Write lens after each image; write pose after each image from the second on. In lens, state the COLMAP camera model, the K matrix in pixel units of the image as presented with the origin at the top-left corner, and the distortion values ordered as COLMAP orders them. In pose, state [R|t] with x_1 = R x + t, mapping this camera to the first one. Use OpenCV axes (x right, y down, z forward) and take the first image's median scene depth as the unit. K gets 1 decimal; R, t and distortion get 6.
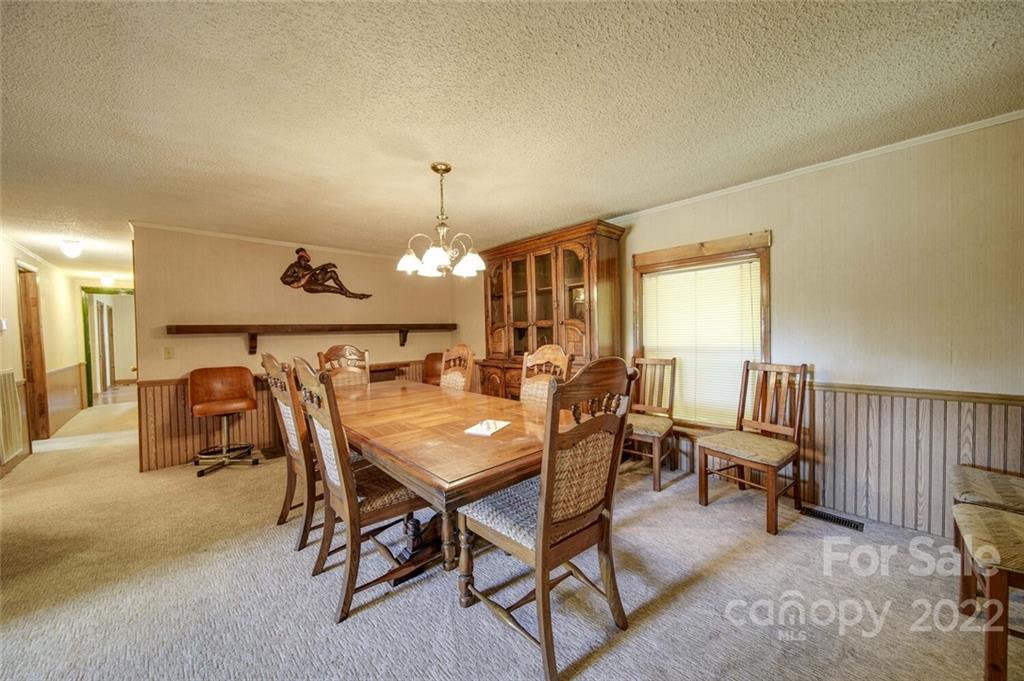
lens RADIAL K [[359.6, 0, 508.8], [0, 359.6, 342.0], [0, 0, 1]] dist [-0.000849, -0.000562]
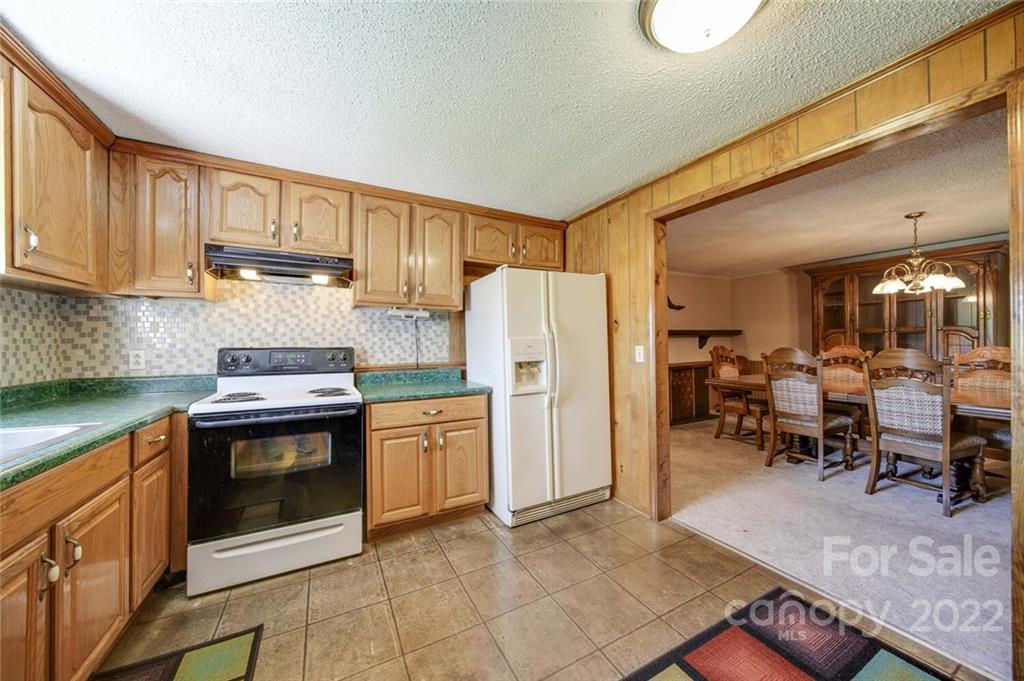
lens RADIAL K [[359.6, 0, 509.2], [0, 359.6, 340.2], [0, 0, 1]] dist [-0.000849, -0.000562]
pose [[0.960622, 0.008279, -0.277735, -0.705912], [-0.014636, 0.999676, -0.020824, 0.022976], [0.277473, 0.024069, 0.960432, -0.398923]]
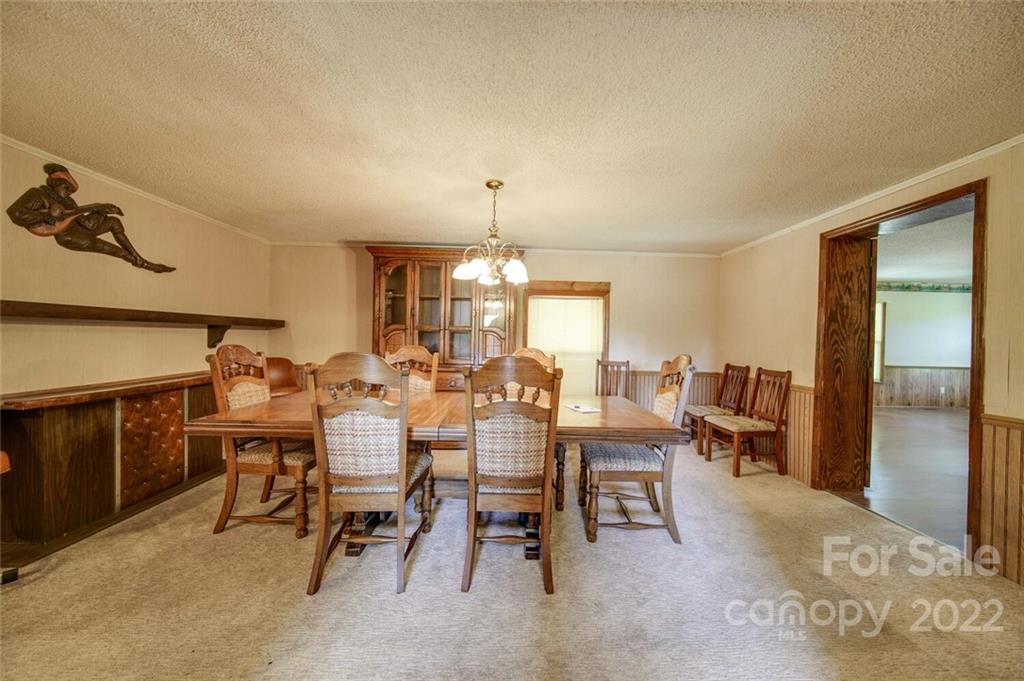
lens RADIAL K [[359.6, 0, 518.0], [0, 359.6, 340.0], [0, 0, 1]] dist [-0.000849, -0.000562]
pose [[0.663049, 0.028213, 0.748044, -0.517850], [-0.012428, 0.999567, -0.026683, 0.009306], [-0.748473, 0.008395, 0.663113, 0.125259]]
